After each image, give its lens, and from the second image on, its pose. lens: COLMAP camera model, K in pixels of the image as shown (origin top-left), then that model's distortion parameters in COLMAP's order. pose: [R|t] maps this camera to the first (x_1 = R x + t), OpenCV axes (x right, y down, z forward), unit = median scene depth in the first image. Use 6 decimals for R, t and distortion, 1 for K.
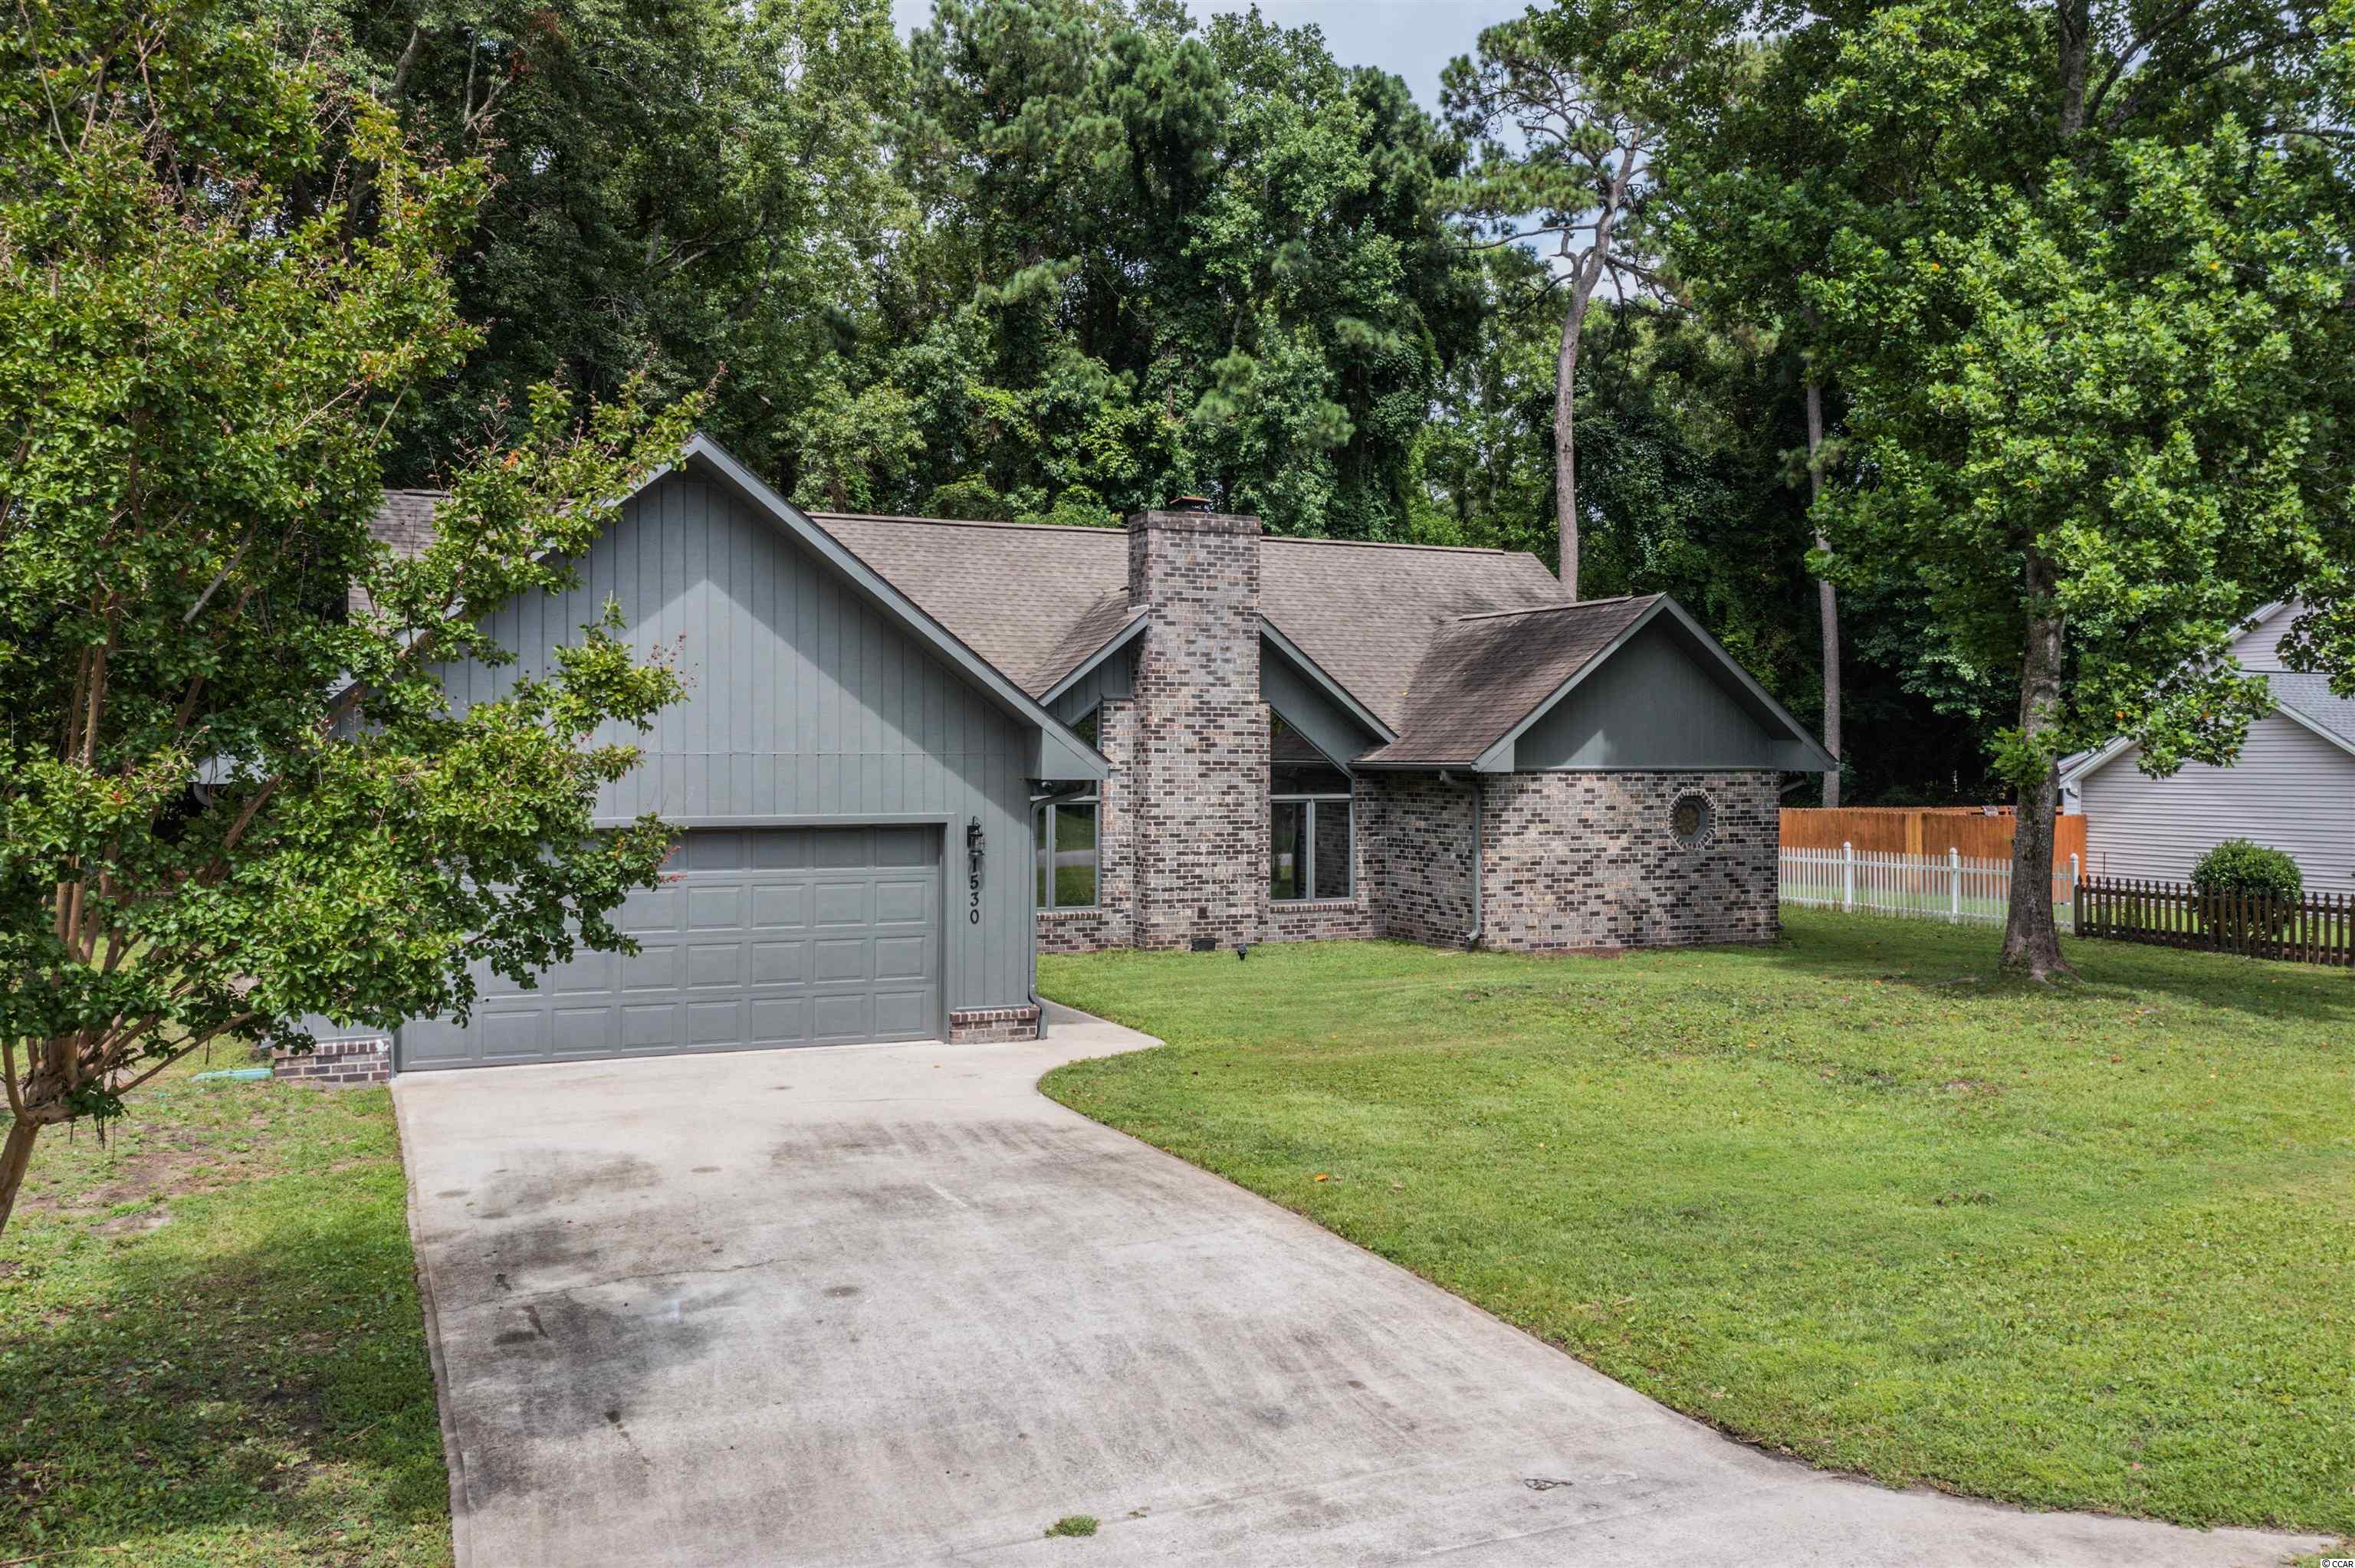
lens RADIAL K [[1940.9, 0, 1097.9], [0, 1940.9, 733.0], [0, 0, 1]] dist [-0.023065, 0.057898]
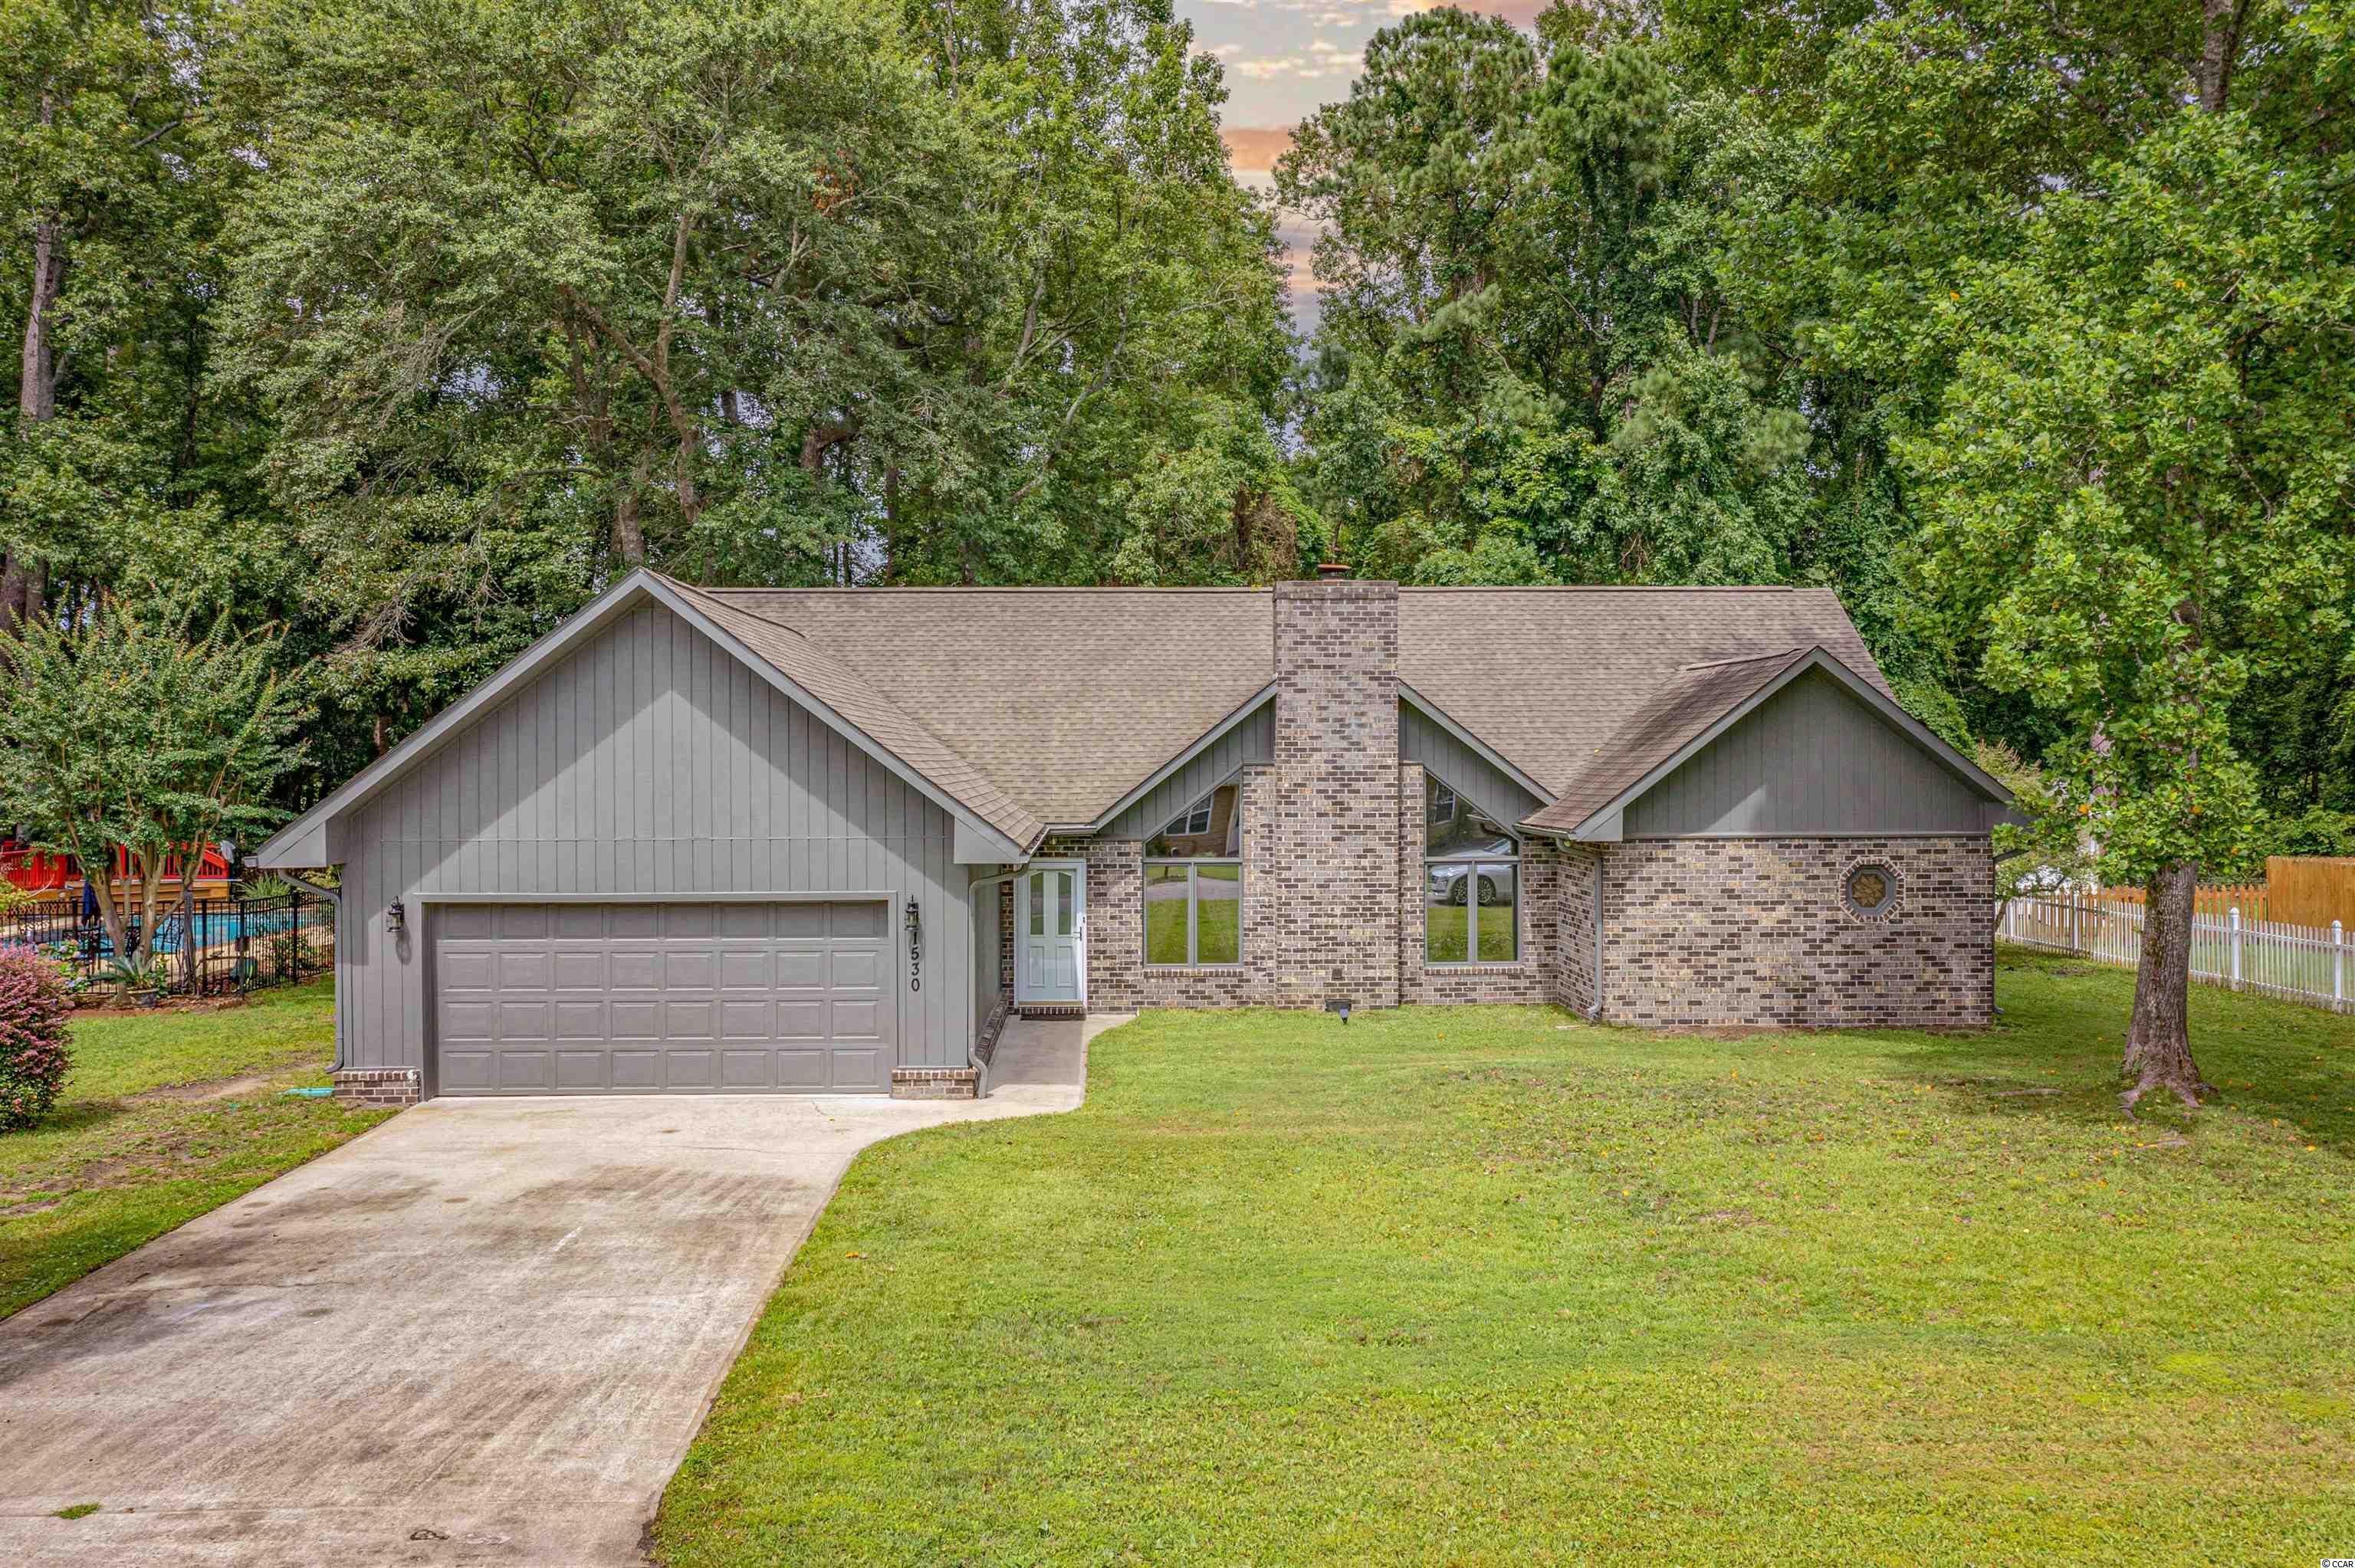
lens RADIAL K [[1940.9, 0, 1097.9], [0, 1940.9, 733.0], [0, 0, 1]] dist [-0.023065, 0.057898]
pose [[0.917553, -0.012424, -0.397420, 0.346879], [0.012702, 0.999917, -0.001932, -0.033580], [0.397412, -0.003275, 0.917635, 0.017222]]
